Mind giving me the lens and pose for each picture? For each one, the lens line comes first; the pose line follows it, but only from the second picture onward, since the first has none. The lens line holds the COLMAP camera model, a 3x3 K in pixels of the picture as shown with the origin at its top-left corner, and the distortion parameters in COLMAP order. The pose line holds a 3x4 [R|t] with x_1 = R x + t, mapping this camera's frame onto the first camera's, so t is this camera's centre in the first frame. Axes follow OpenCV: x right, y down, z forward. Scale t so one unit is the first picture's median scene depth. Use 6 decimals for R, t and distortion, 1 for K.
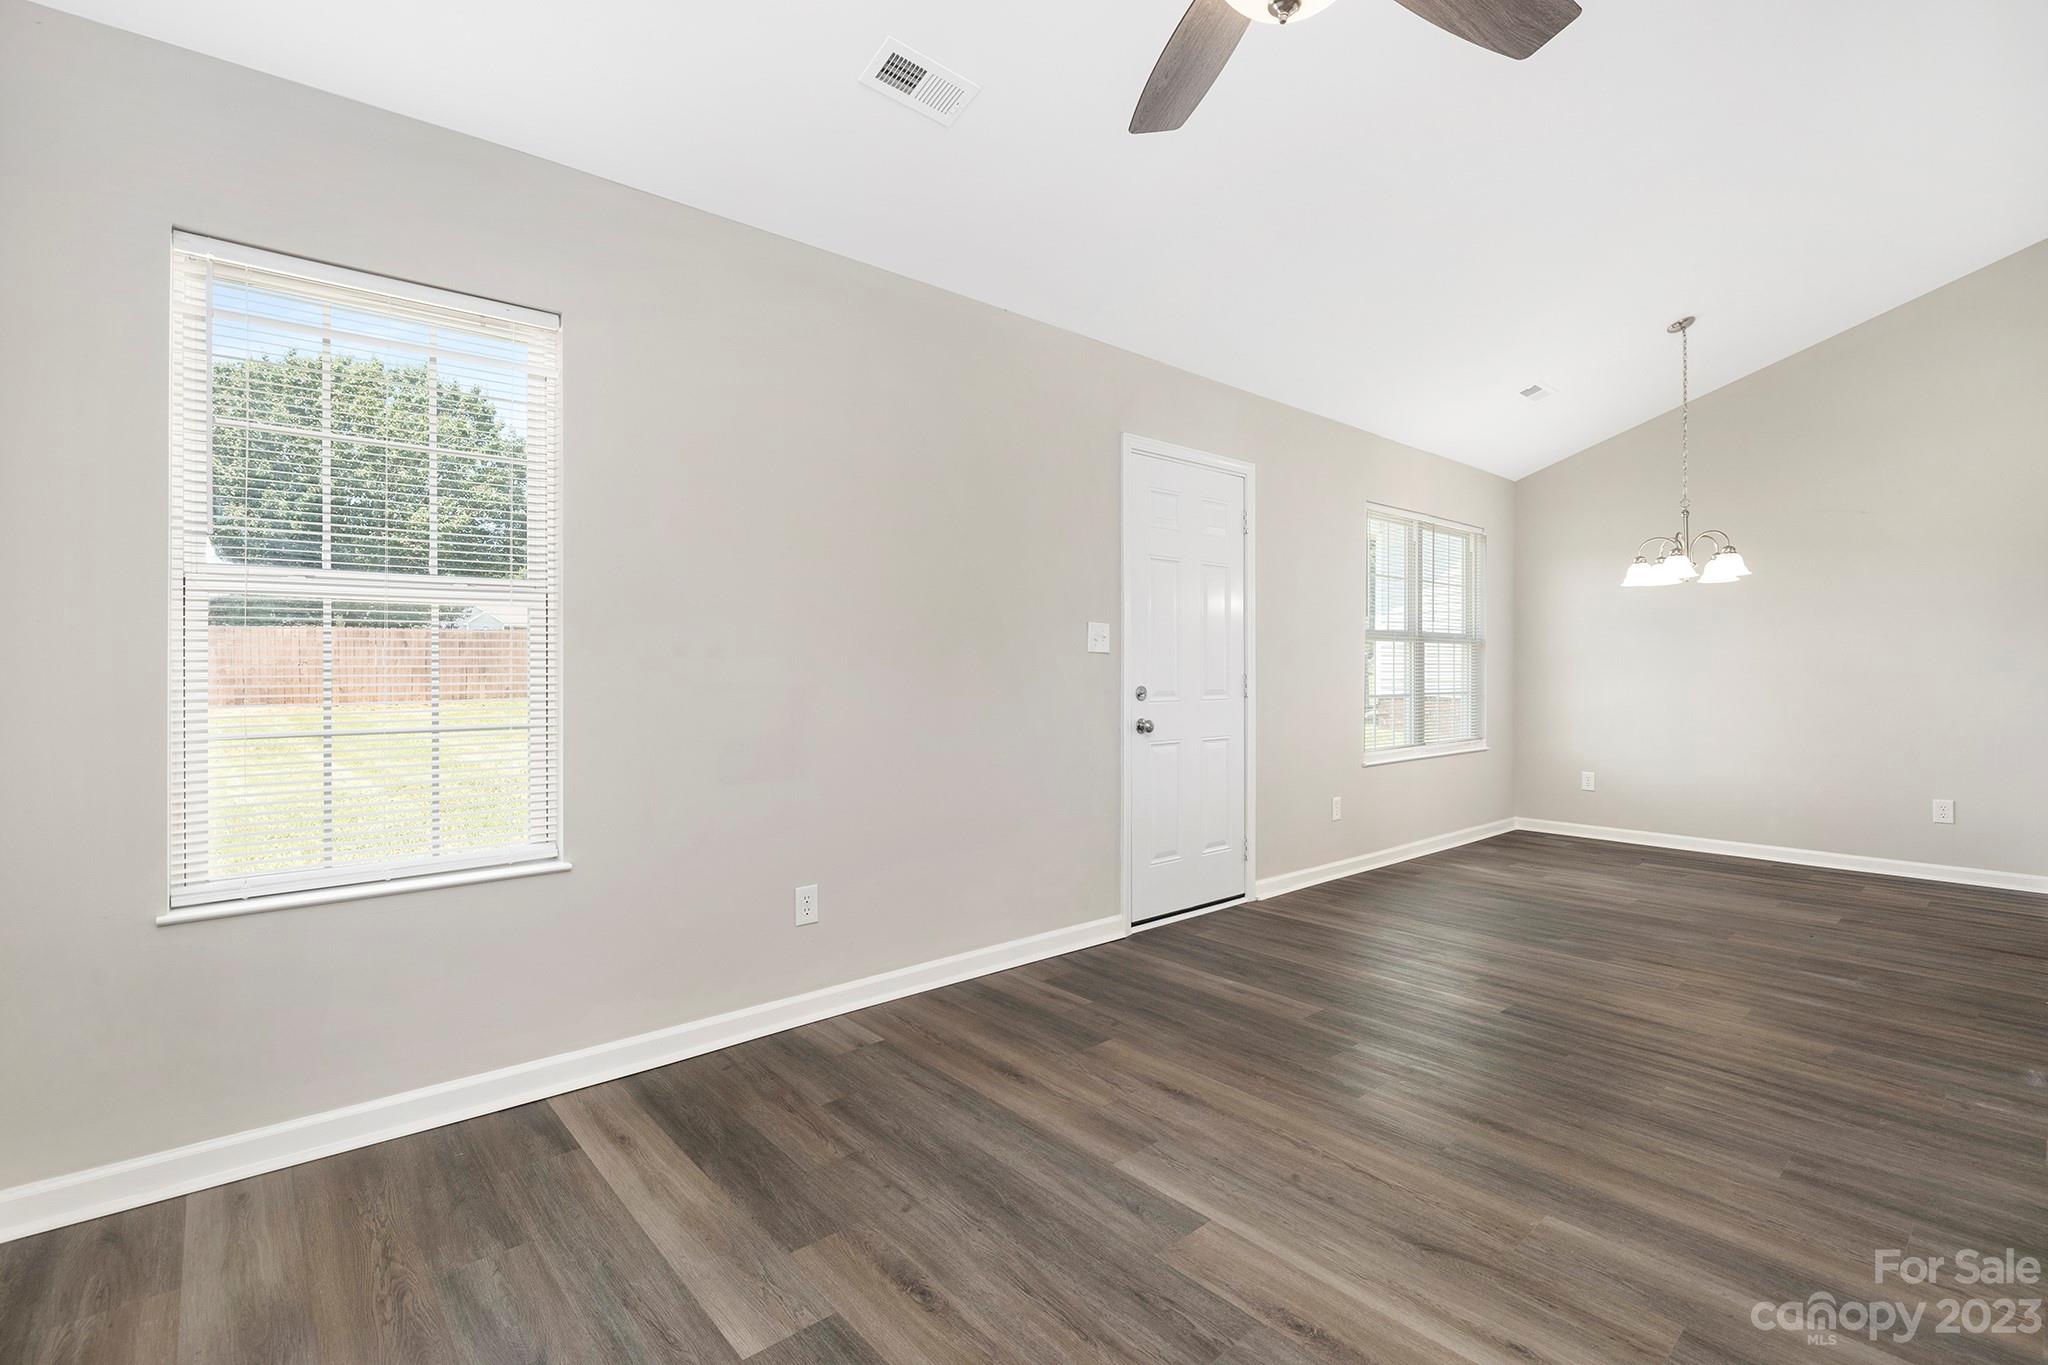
lens RADIAL K [[937.4, 0, 1018.2], [0, 937.4, 671.0], [0, 0, 1]] dist [-0.002621, -0.000424]
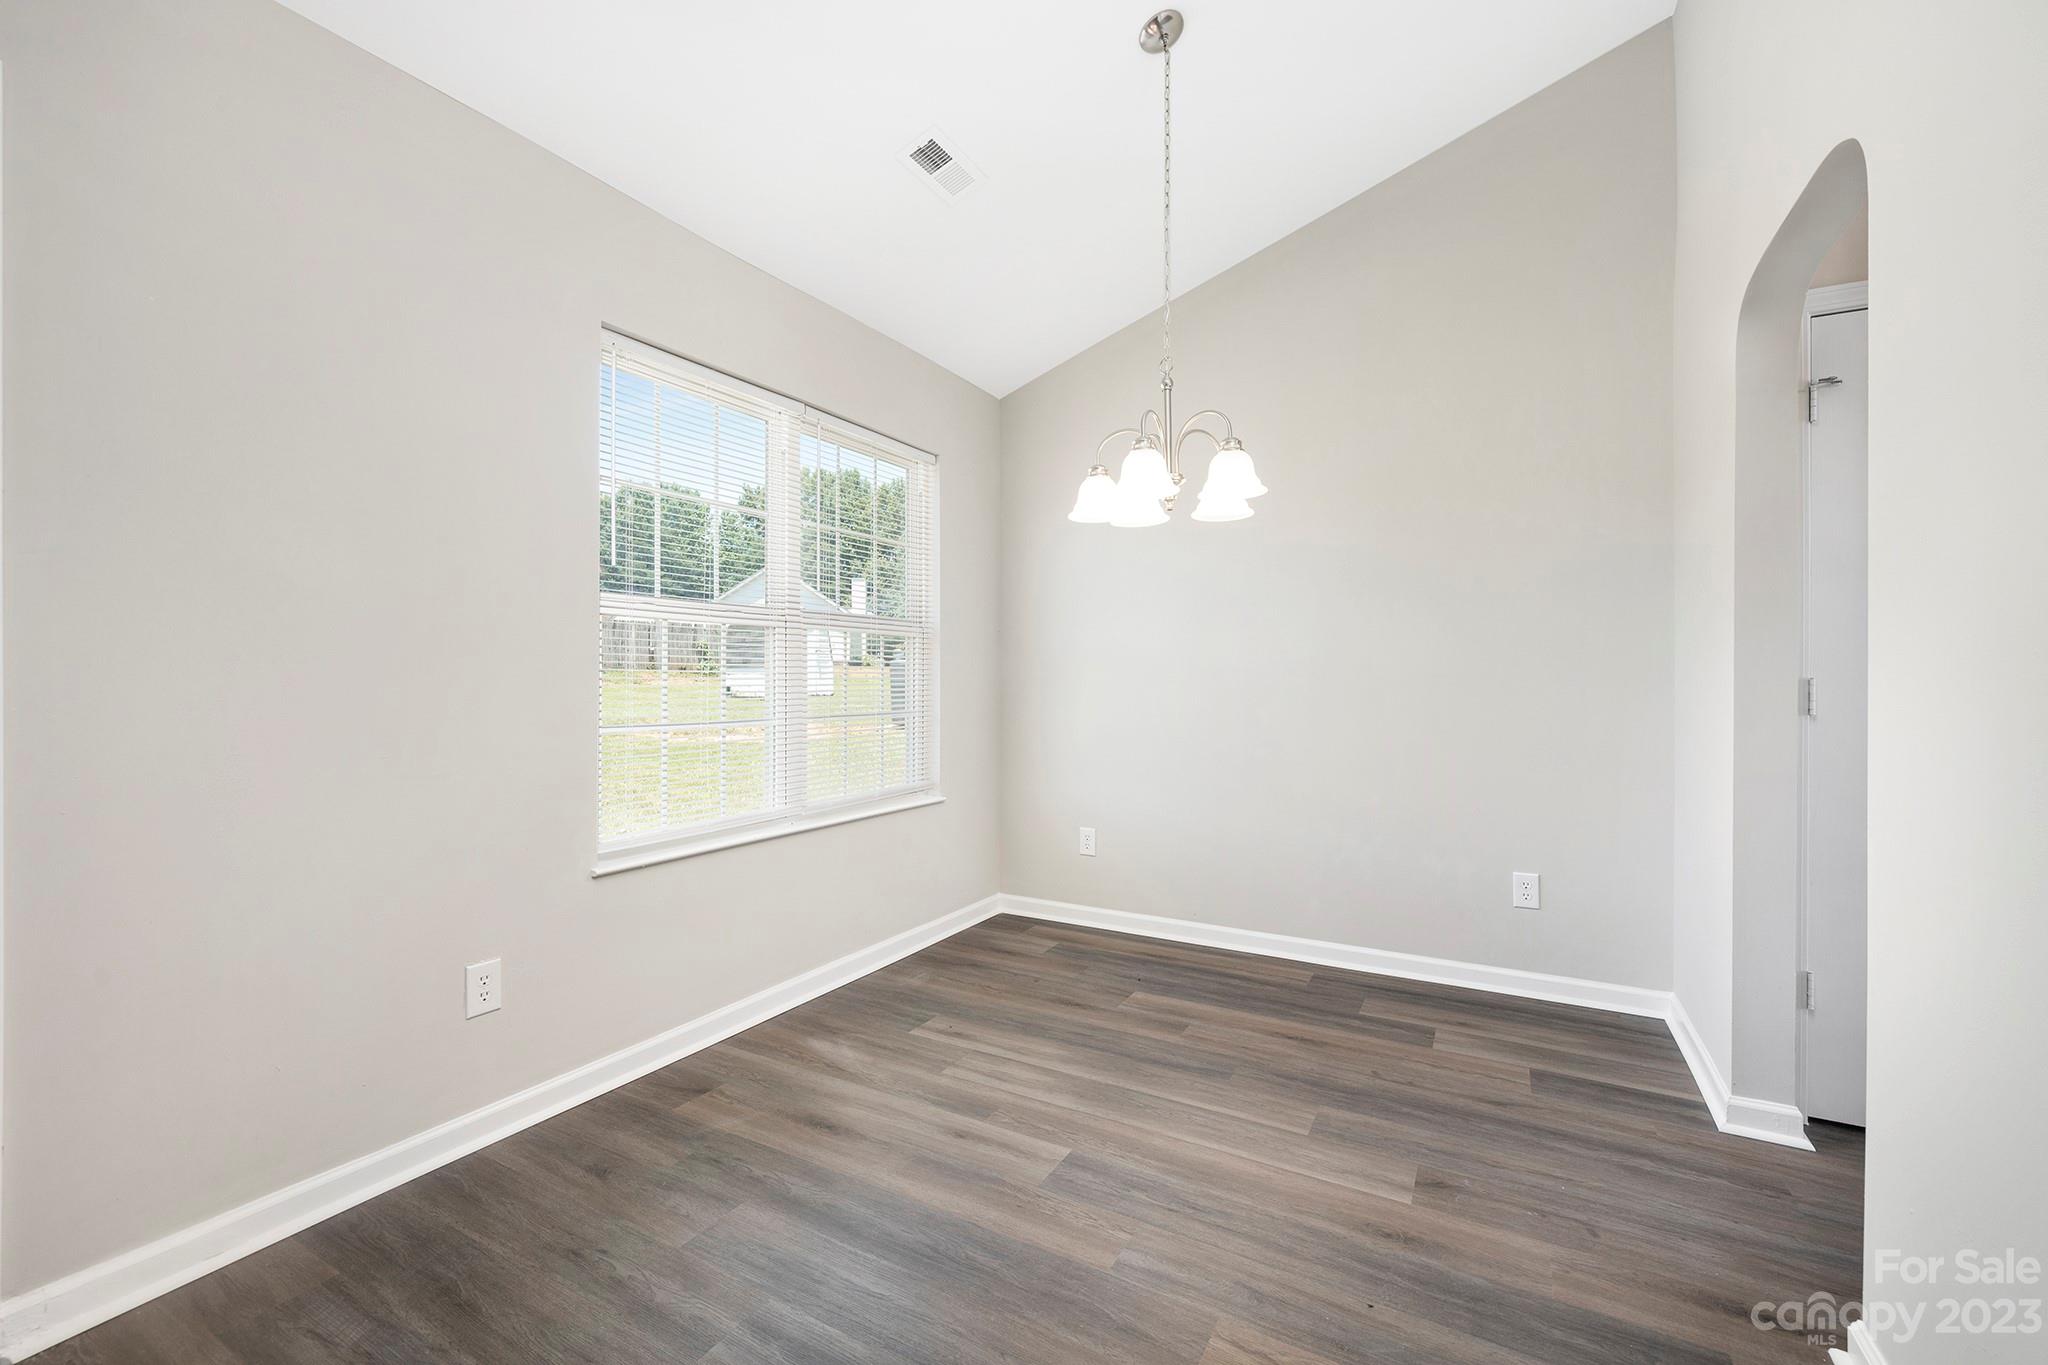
lens RADIAL K [[866.1, 0, 1018.4], [0, 866.1, 671.4], [0, 0, 1]] dist [0.003753, 0.000594]
pose [[0.946232, 0.002411, 0.323480, 0.647872], [-0.000134, 0.999975, -0.007060, 0.000314], [-0.323489, 0.006638, 0.946209, 0.766705]]
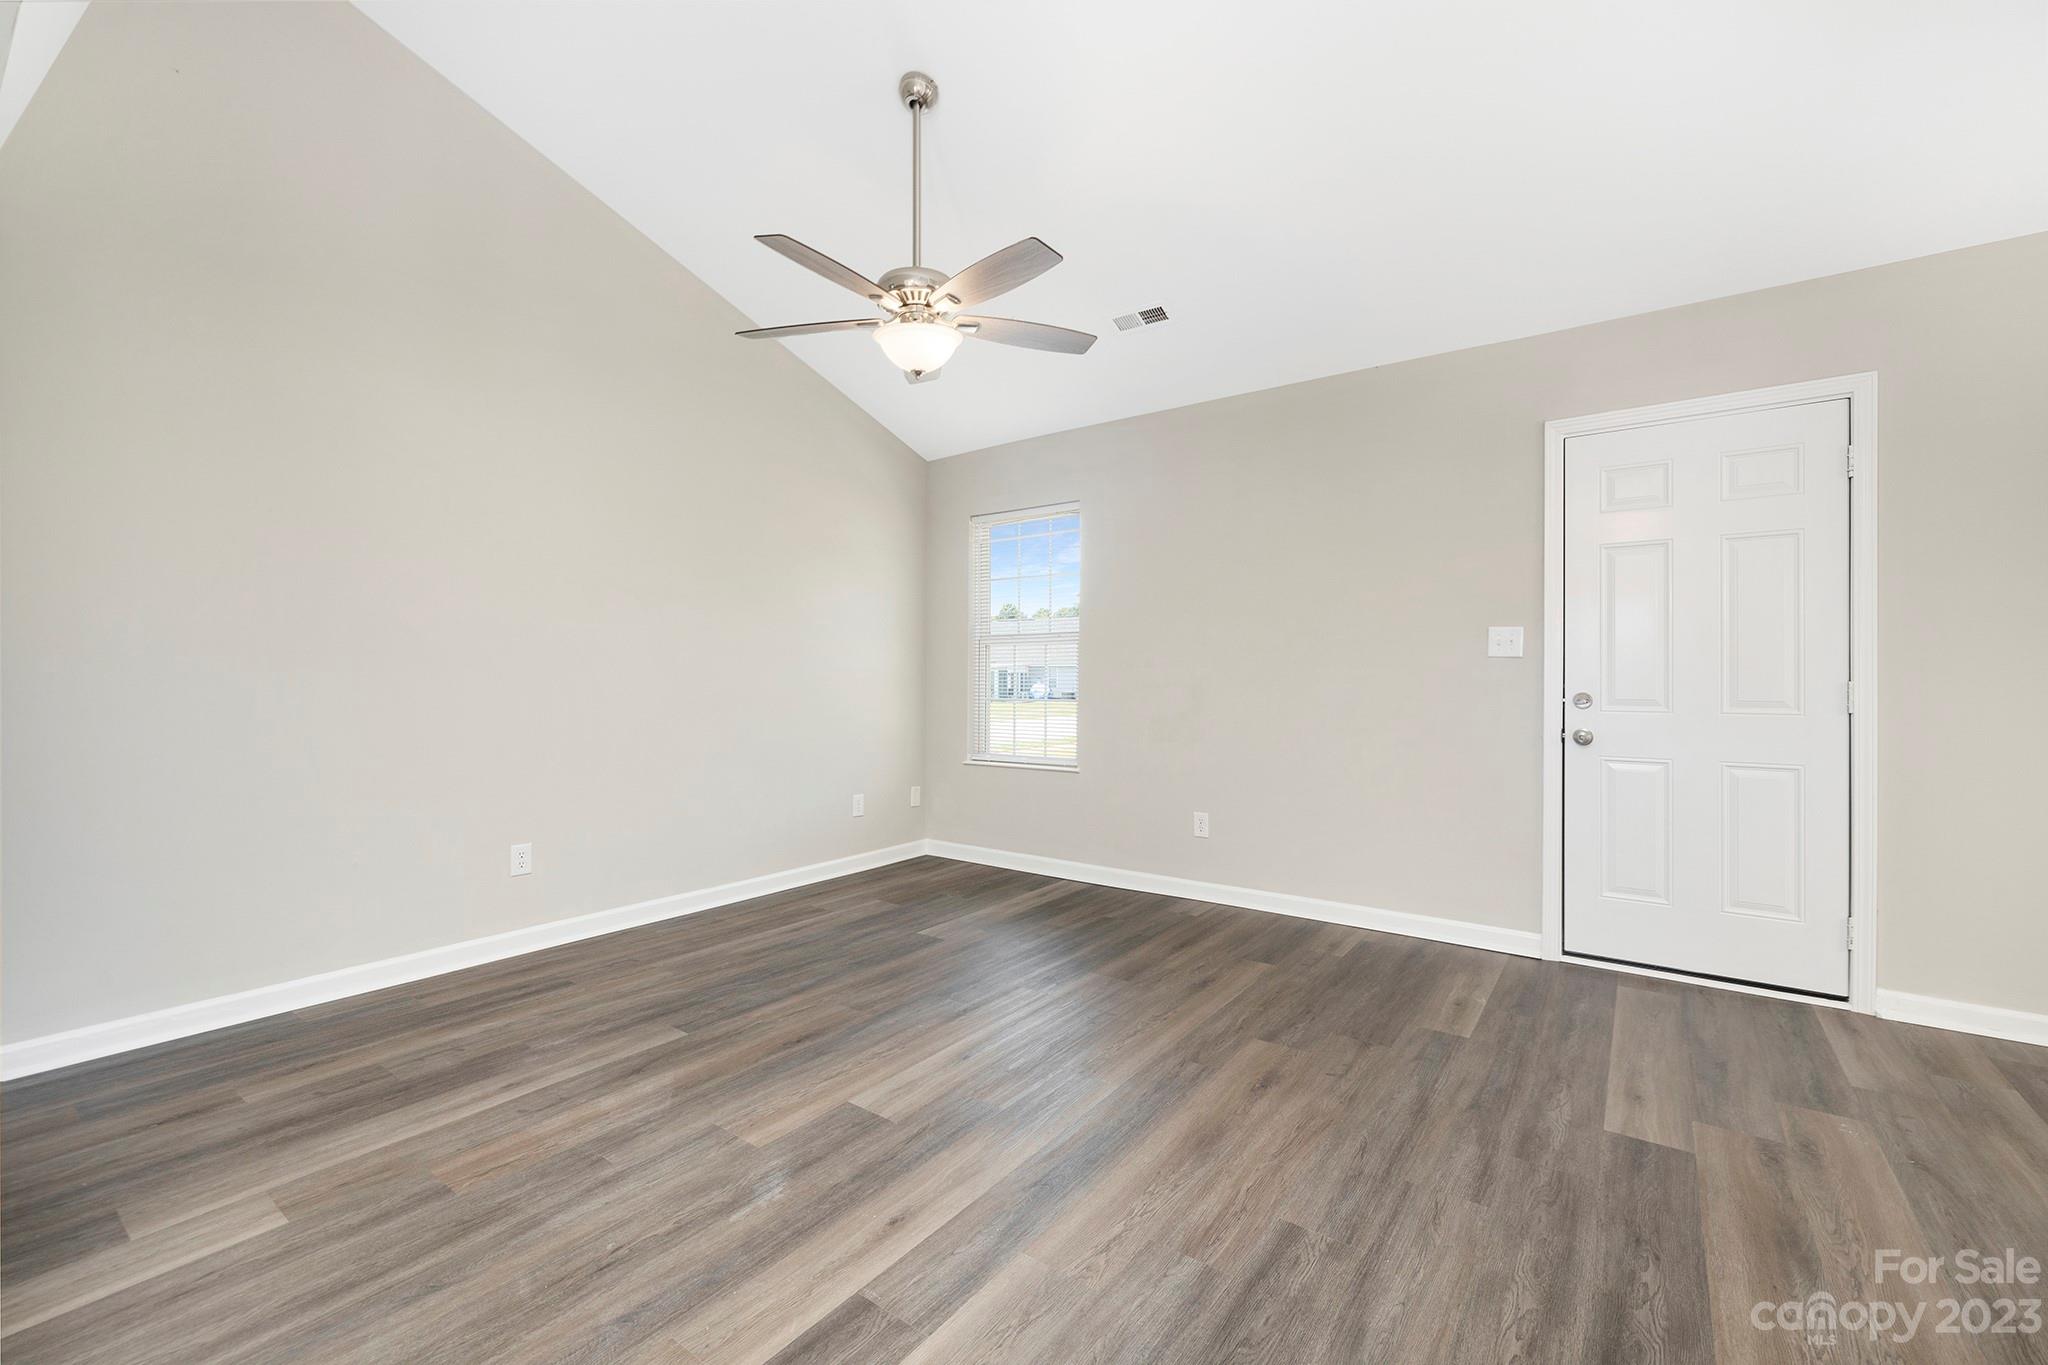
lens RADIAL K [[866.1, 0, 1015.0], [0, 866.1, 685.0], [0, 0, 1]] dist [0.003753, 0.000594]
pose [[0.209962, 0.011326, -0.977644, 0.964702], [-0.004103, 0.999934, 0.010703, 0.001671], [0.977701, 0.001764, 0.209995, 0.337832]]
